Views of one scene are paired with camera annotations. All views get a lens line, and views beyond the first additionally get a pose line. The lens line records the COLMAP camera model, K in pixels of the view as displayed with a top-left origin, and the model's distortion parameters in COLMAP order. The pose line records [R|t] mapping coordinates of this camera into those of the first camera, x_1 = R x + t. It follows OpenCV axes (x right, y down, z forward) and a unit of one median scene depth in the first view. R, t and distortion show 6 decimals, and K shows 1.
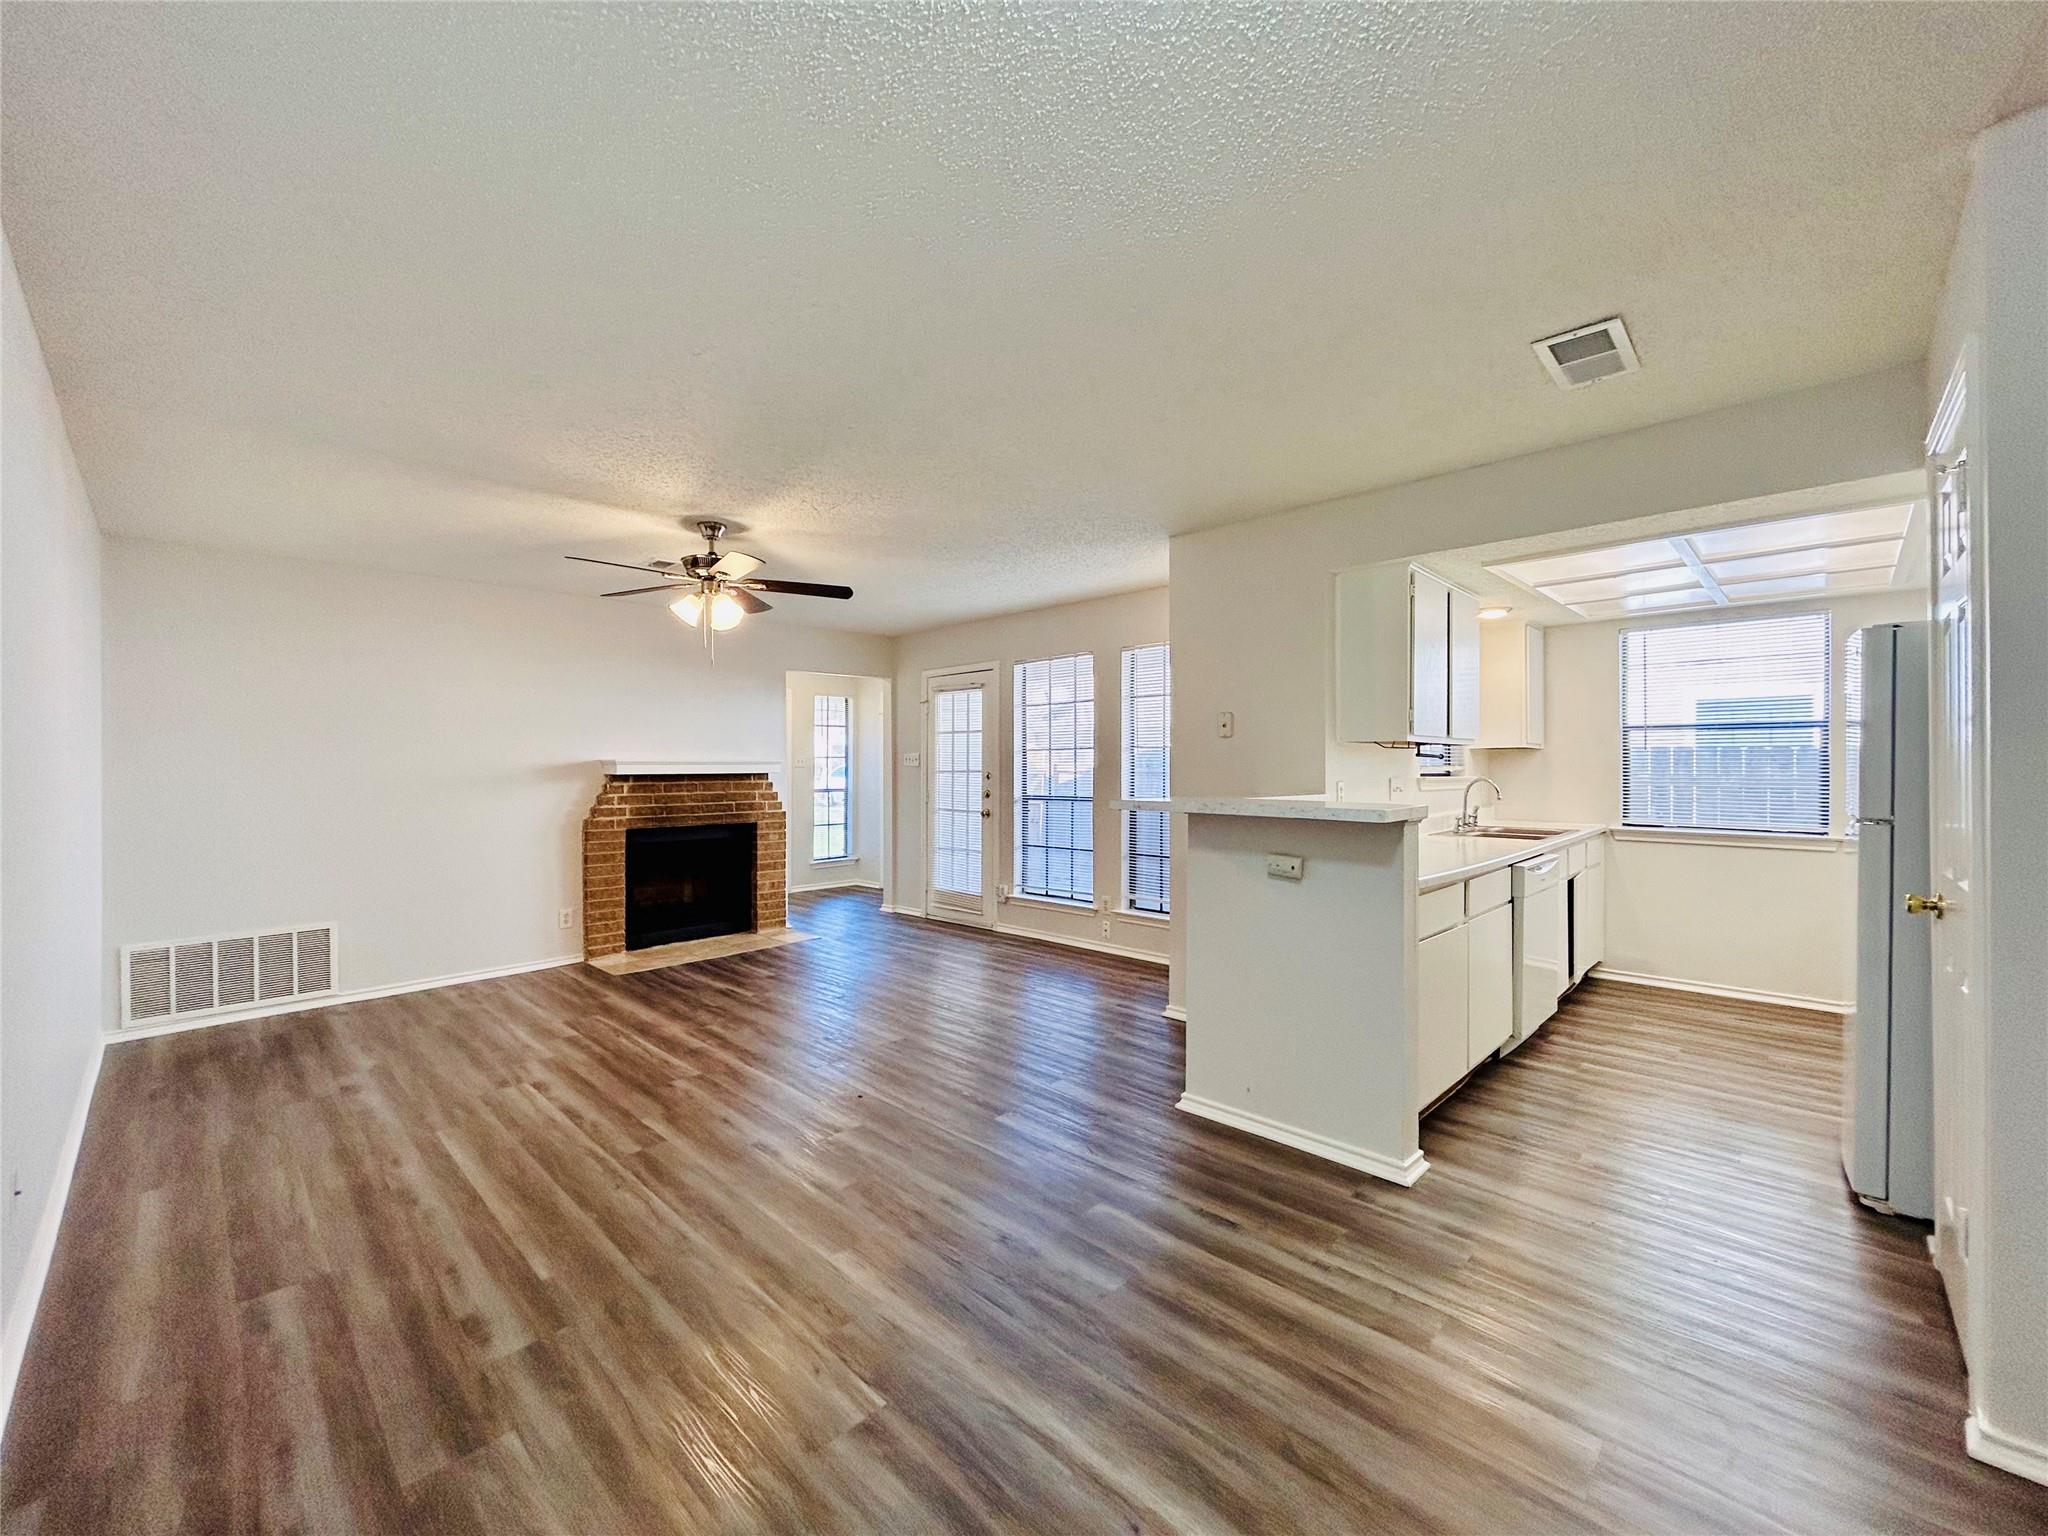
lens RADIAL K [[819.3, 0, 1024.0], [0, 819.3, 768.0], [0, 0, 1]] dist [0.000212, 0.000106]
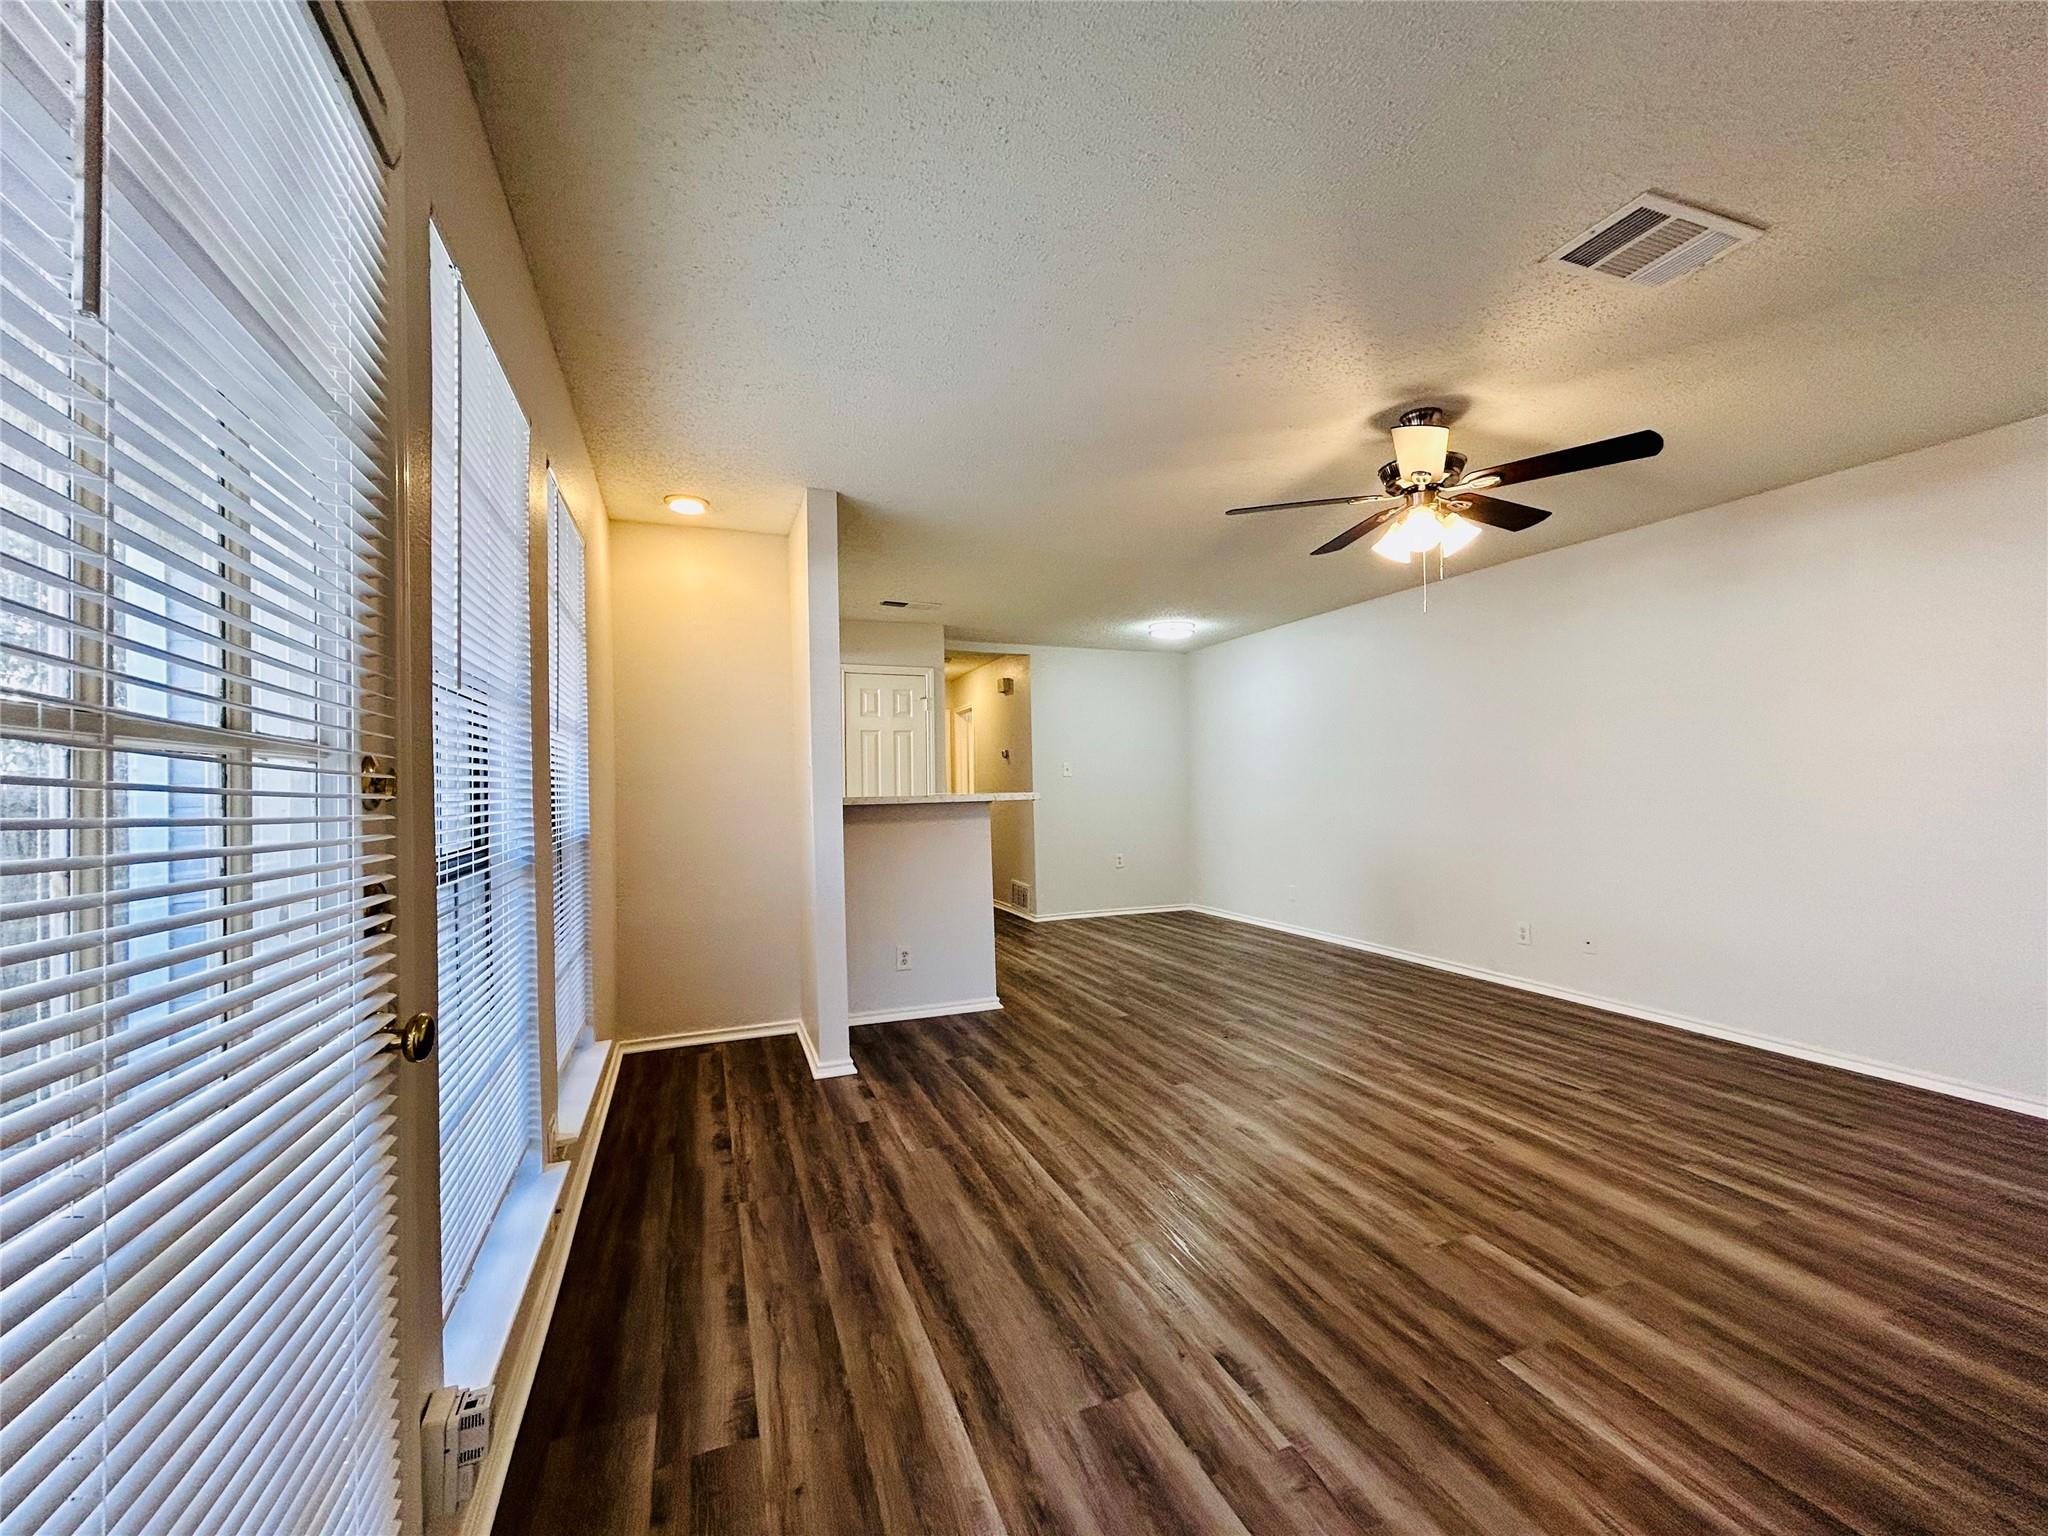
lens RADIAL K [[819.3, 0, 1024.0], [0, 819.3, 768.0], [0, 0, 1]] dist [0.000212, 0.000106]
pose [[-0.914043, 0.015228, 0.405332, -0.370003], [0.014653, 0.999882, -0.004523, 0.009882], [-0.405353, 0.001805, -0.914158, 1.936221]]
